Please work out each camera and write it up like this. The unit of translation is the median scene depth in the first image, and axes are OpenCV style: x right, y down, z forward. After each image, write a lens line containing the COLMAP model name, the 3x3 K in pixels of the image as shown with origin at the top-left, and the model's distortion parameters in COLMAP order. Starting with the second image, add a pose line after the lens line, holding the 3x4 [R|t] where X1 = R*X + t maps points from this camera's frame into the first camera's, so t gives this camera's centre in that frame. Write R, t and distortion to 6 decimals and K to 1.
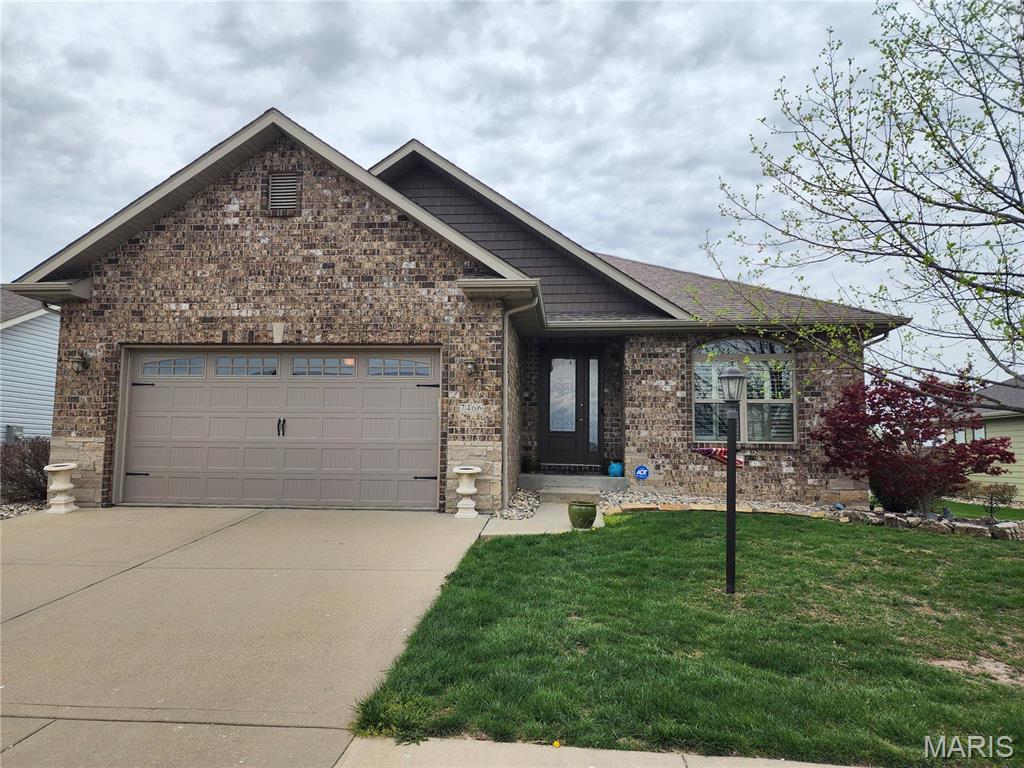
lens RADIAL K [[686.3, 0, 491.1], [0, 686.3, 385.3], [0, 0, 1]] dist [0.068781, -0.056219]
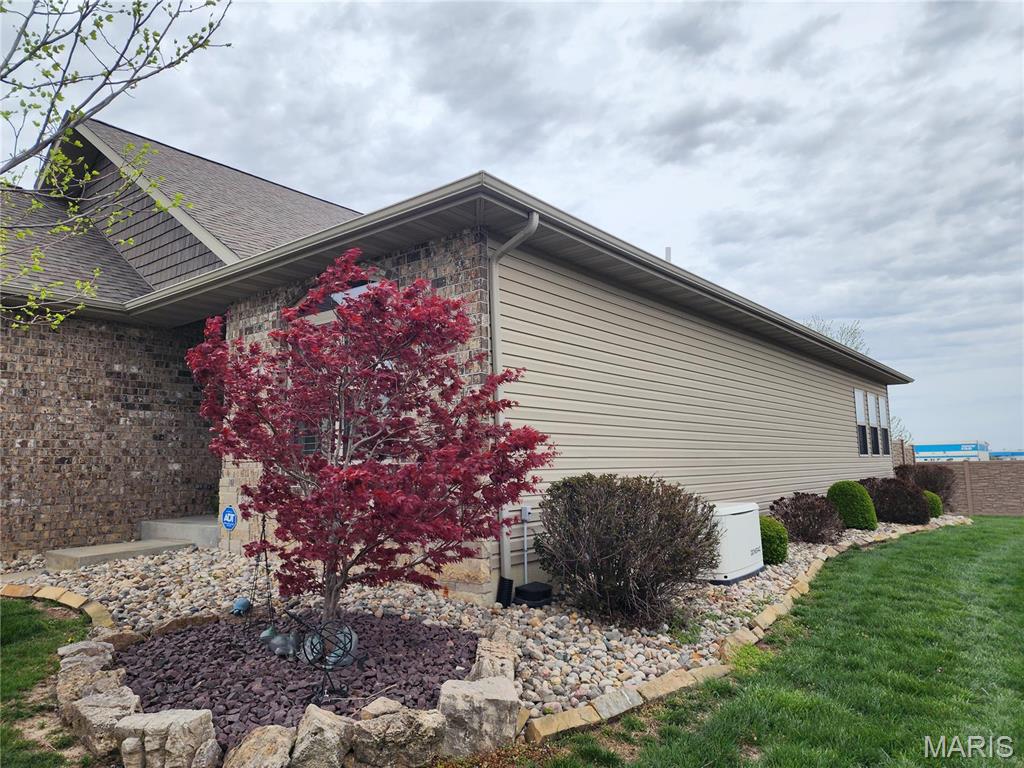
lens RADIAL K [[686.3, 0, 513.1], [0, 686.3, 382.9], [0, 0, 1]] dist [0.068781, -0.056219]
pose [[0.844156, -0.095817, -0.527466, 0.930234], [0.085726, 0.995364, -0.043617, 0.063593], [0.529200, -0.008398, 0.848456, 0.713417]]
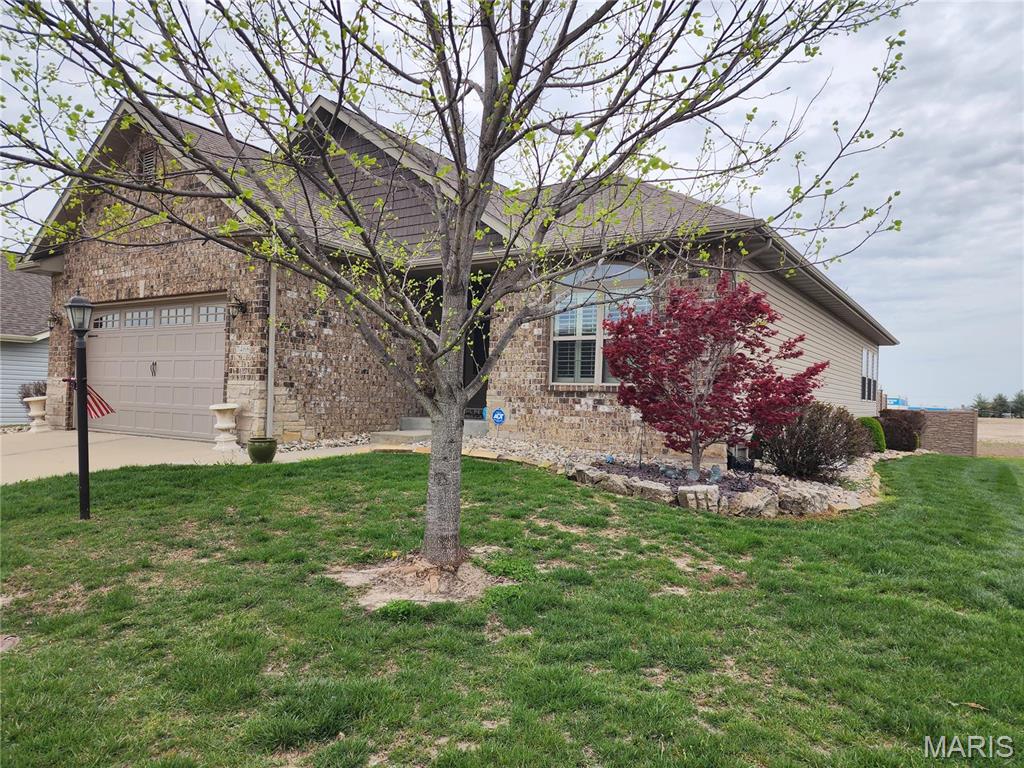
lens RADIAL K [[686.3, 0, 516.2], [0, 686.3, 383.9], [0, 0, 1]] dist [0.068781, -0.056219]
pose [[0.886971, 0.001908, -0.461821, 0.794828], [0.028114, 0.997914, 0.058119, 0.034154], [0.460968, -0.064533, 0.885067, 0.225897]]
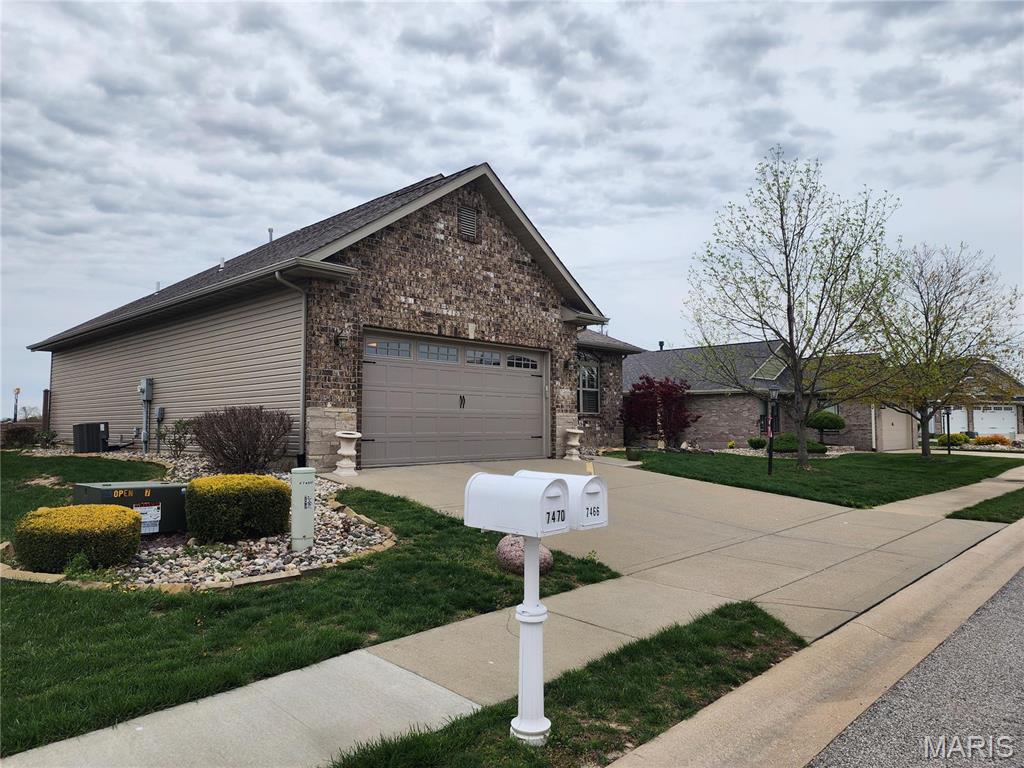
lens RADIAL K [[686.3, 0, 511.3], [0, 686.3, 386.8], [0, 0, 1]] dist [0.068781, -0.056219]
pose [[0.612690, 0.032470, 0.789656, -1.278951], [-0.074619, 0.997069, 0.016897, 0.002673], [-0.786793, -0.069276, 0.613317, 0.118977]]
